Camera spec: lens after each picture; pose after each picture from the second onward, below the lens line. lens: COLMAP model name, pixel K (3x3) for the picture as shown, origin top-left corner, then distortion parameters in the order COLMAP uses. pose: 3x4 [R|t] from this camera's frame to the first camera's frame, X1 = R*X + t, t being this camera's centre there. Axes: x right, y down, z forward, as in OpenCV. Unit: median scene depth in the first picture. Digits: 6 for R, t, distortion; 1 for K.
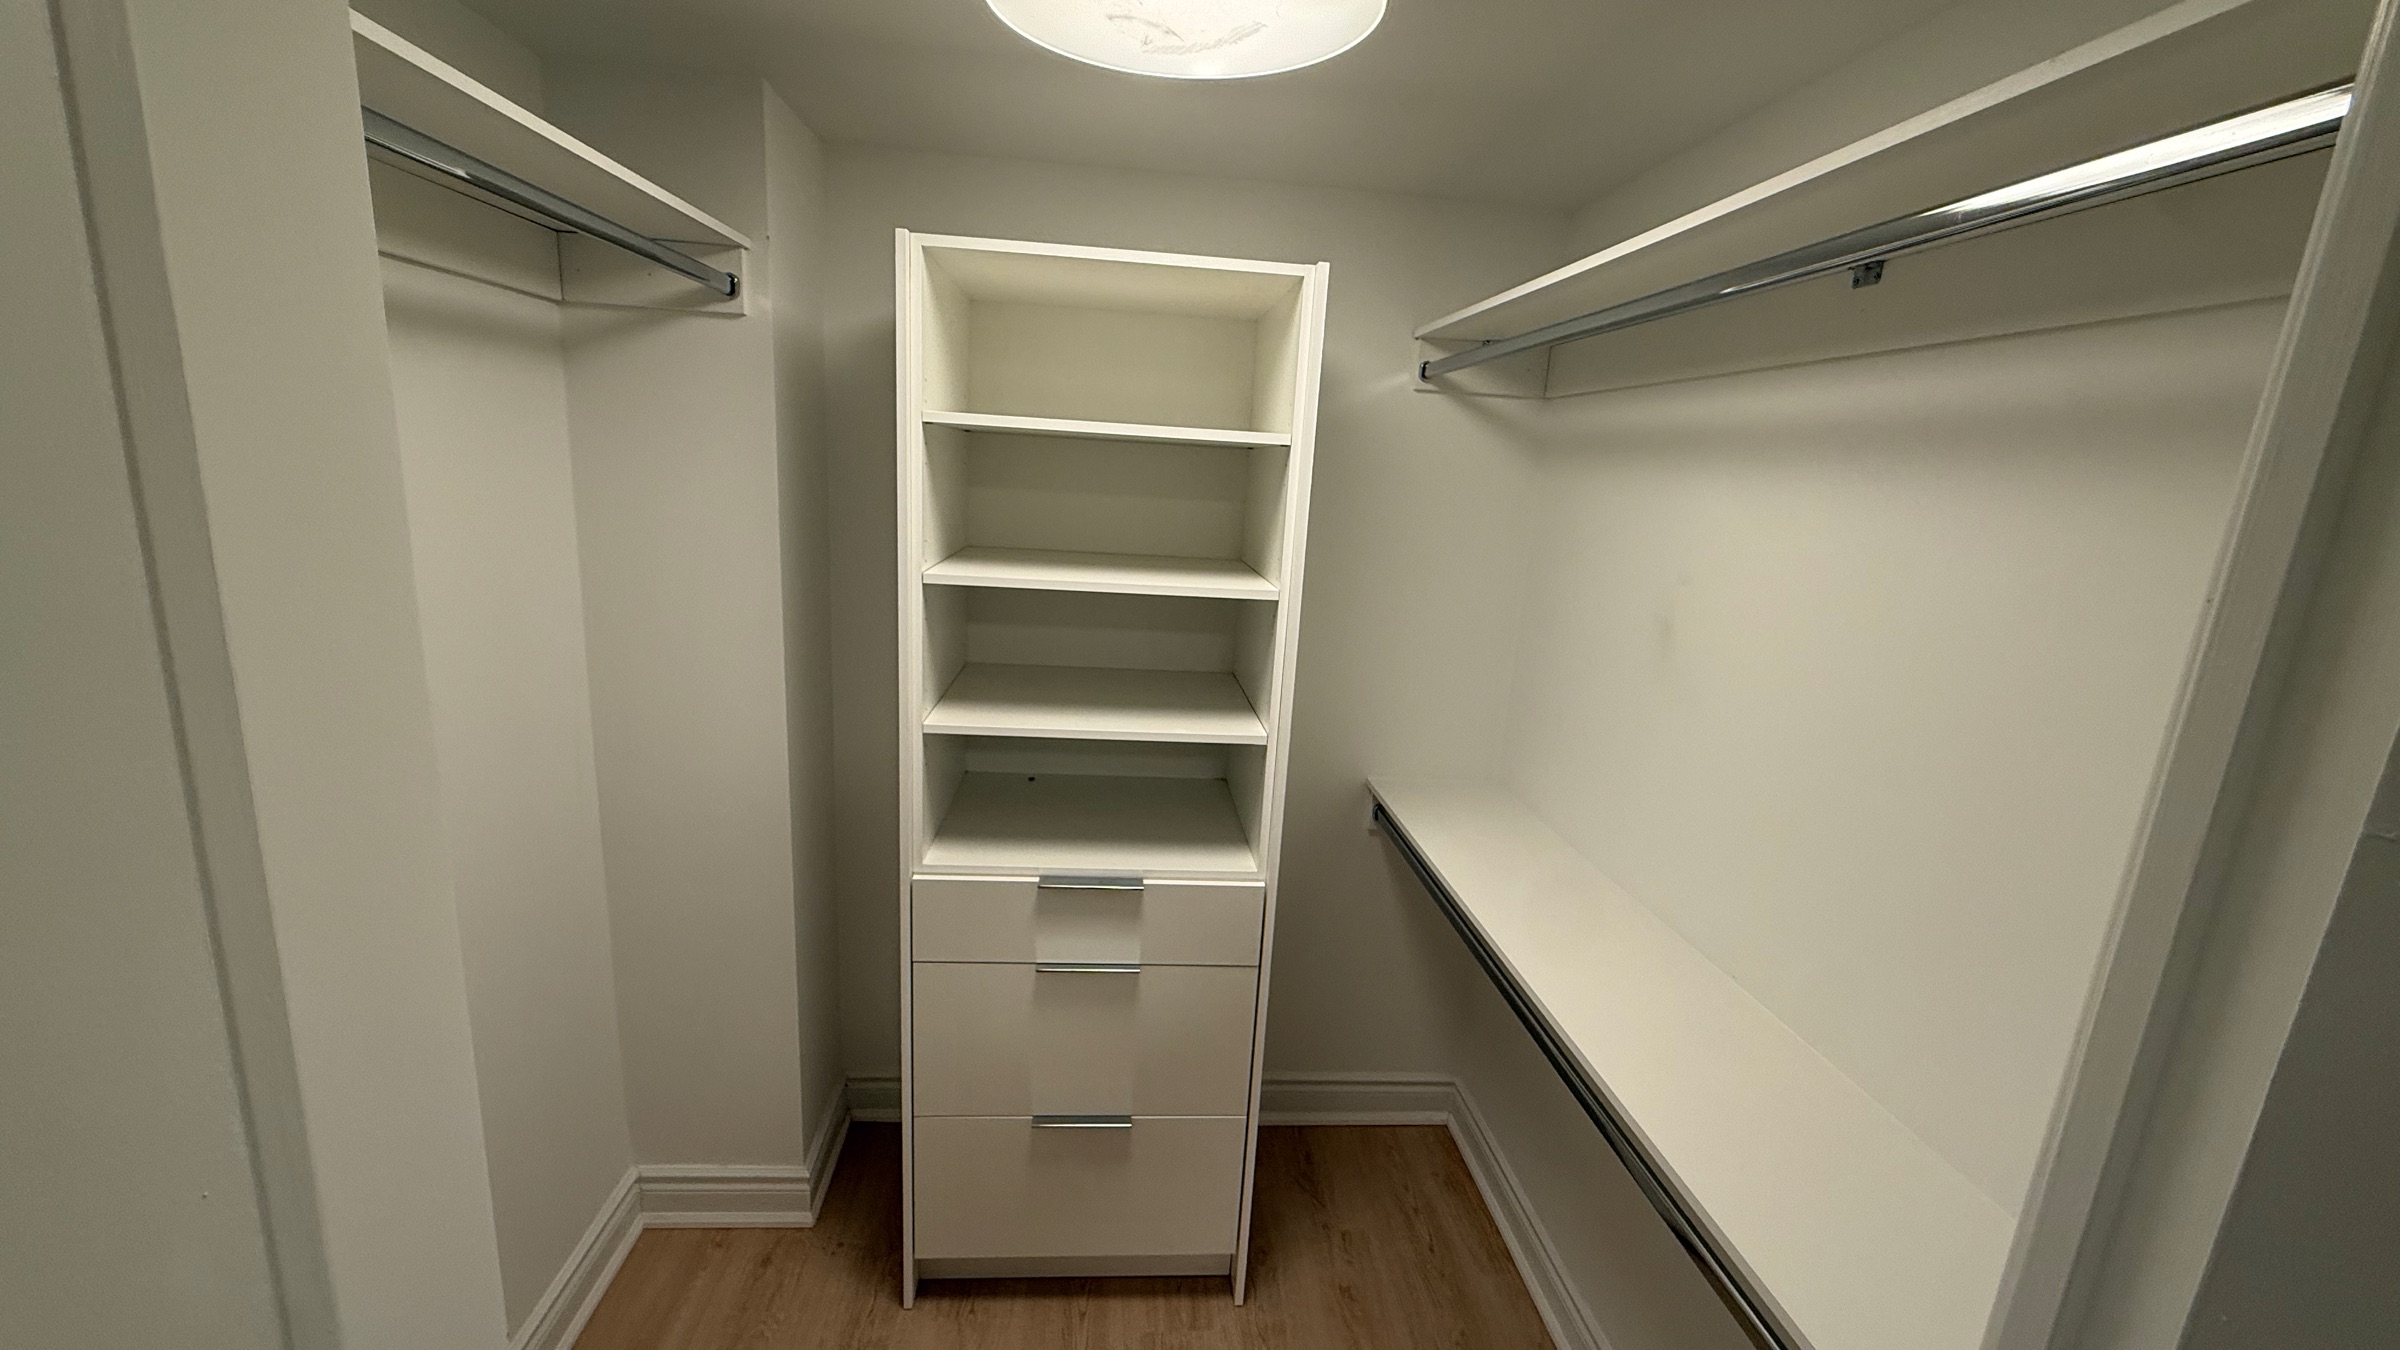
lens RADIAL K [[952.9, 0, 1195.8], [0, 952.9, 676.9], [0, 0, 1]] dist [-0.002775, 0.000549]
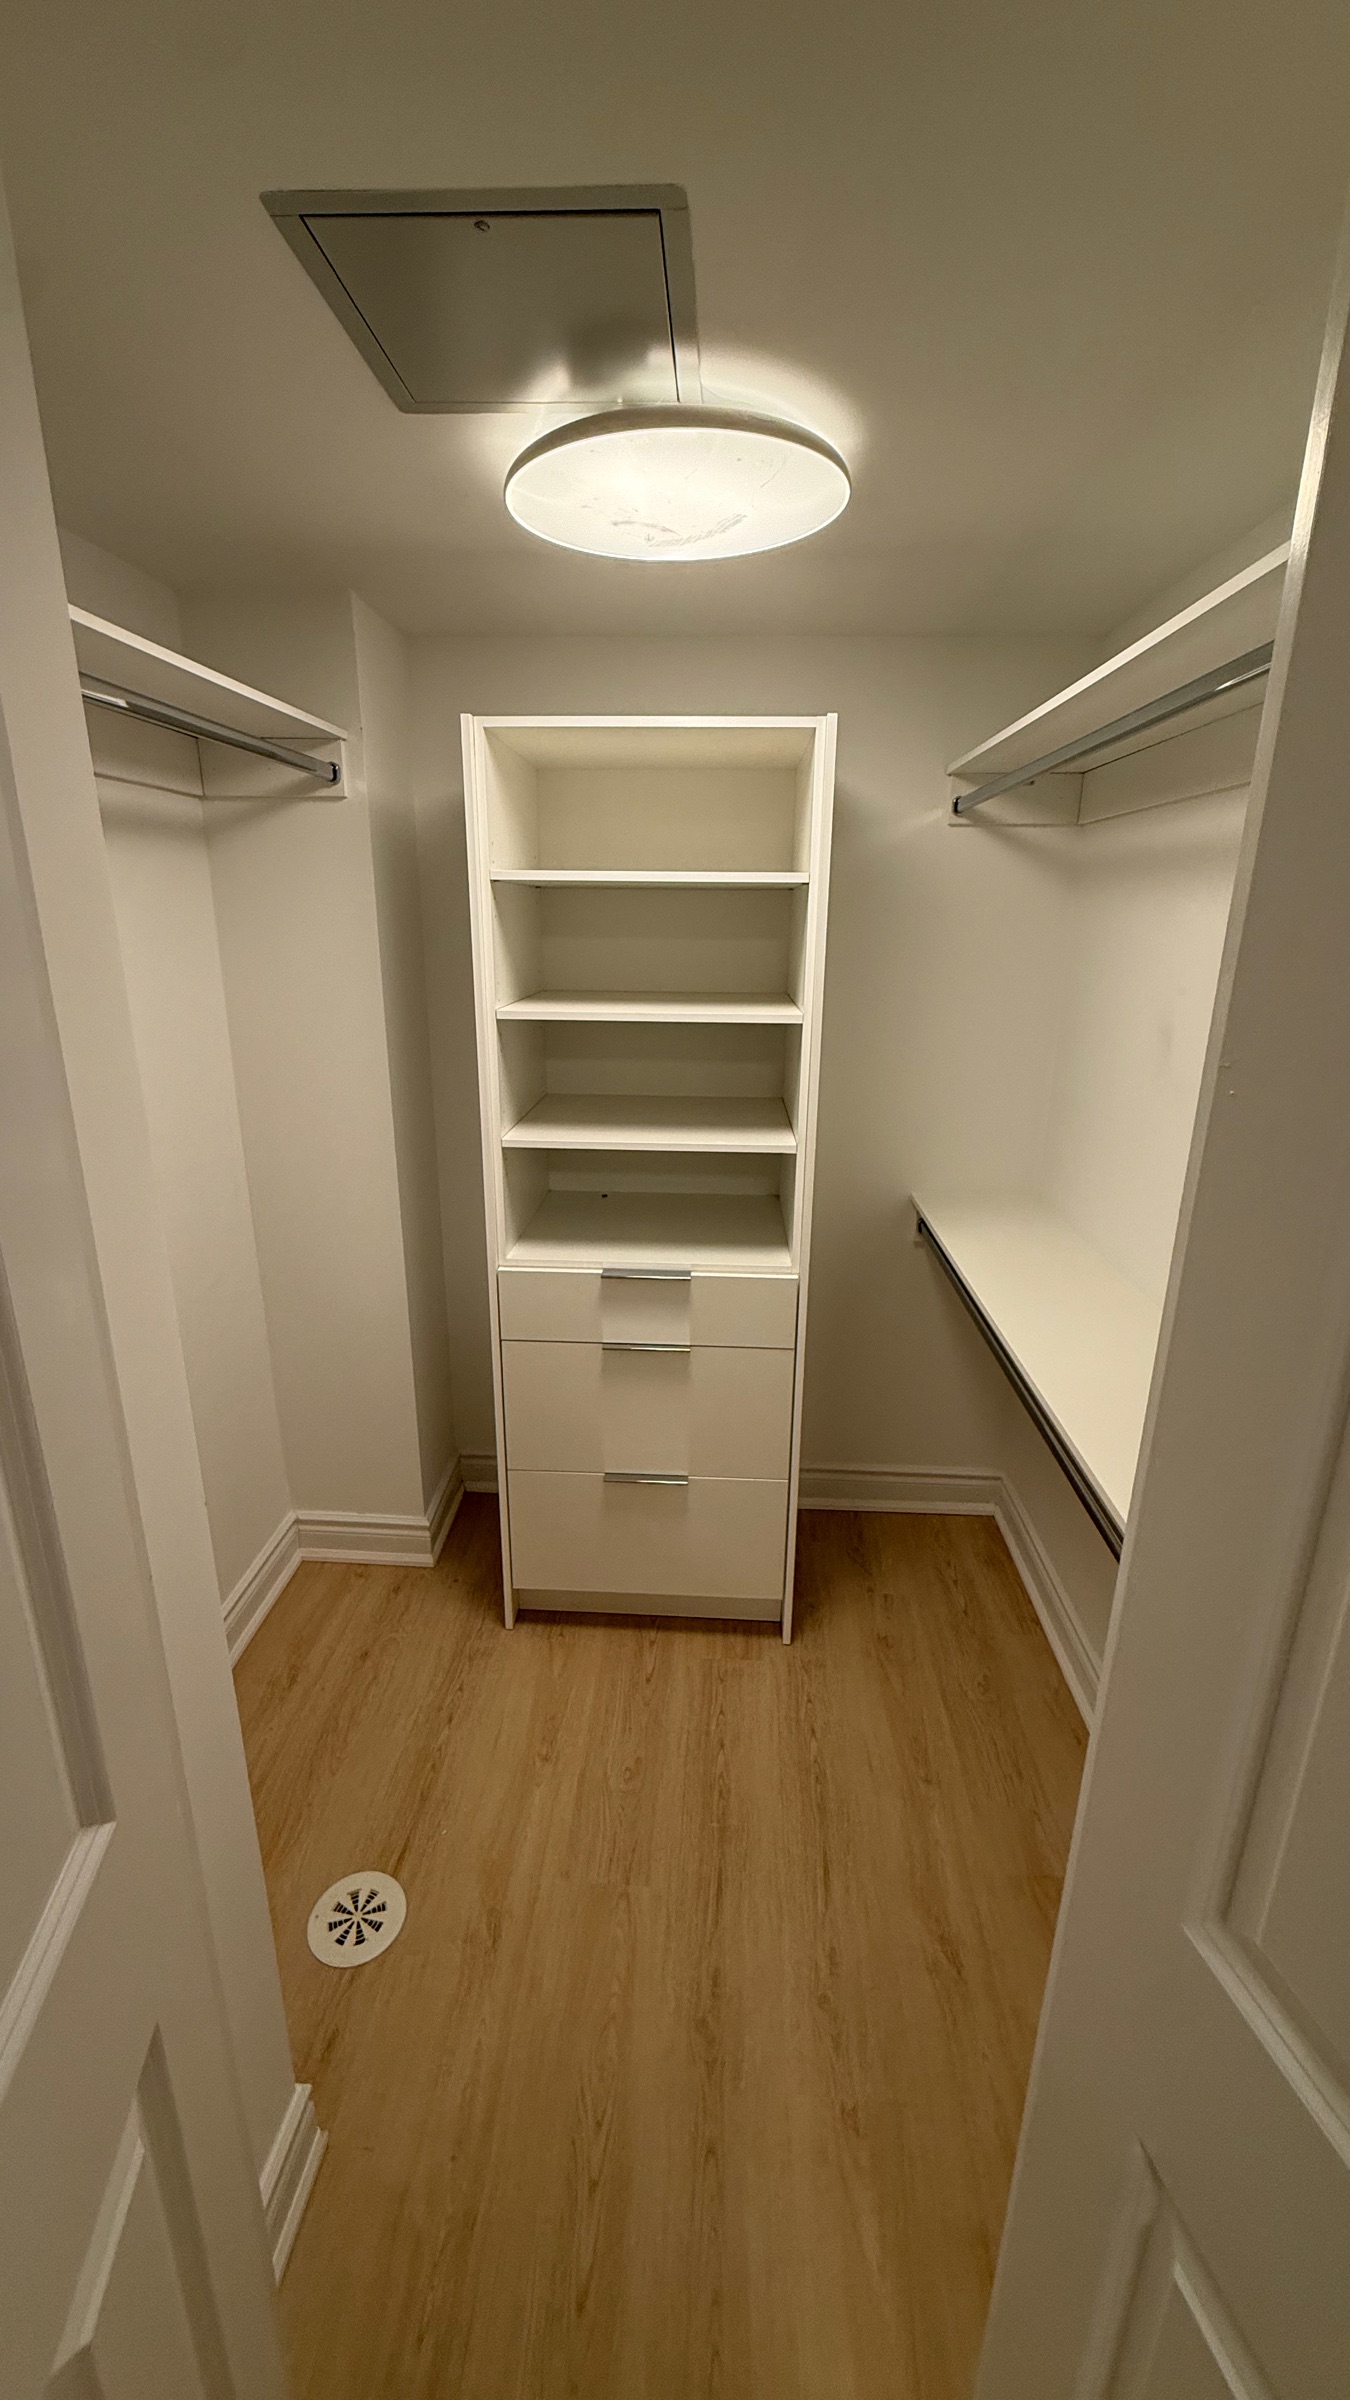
lens RADIAL K [[952.9, 0, 675.8], [0, 952.9, 1198.0], [0, 0, 1]] dist [-0.002775, 0.000549]
pose [[0.990479, -0.012232, -0.137117, 0.080720], [0.020829, 0.997893, 0.061444, 0.048402], [0.136077, -0.063716, 0.988647, -0.133167]]
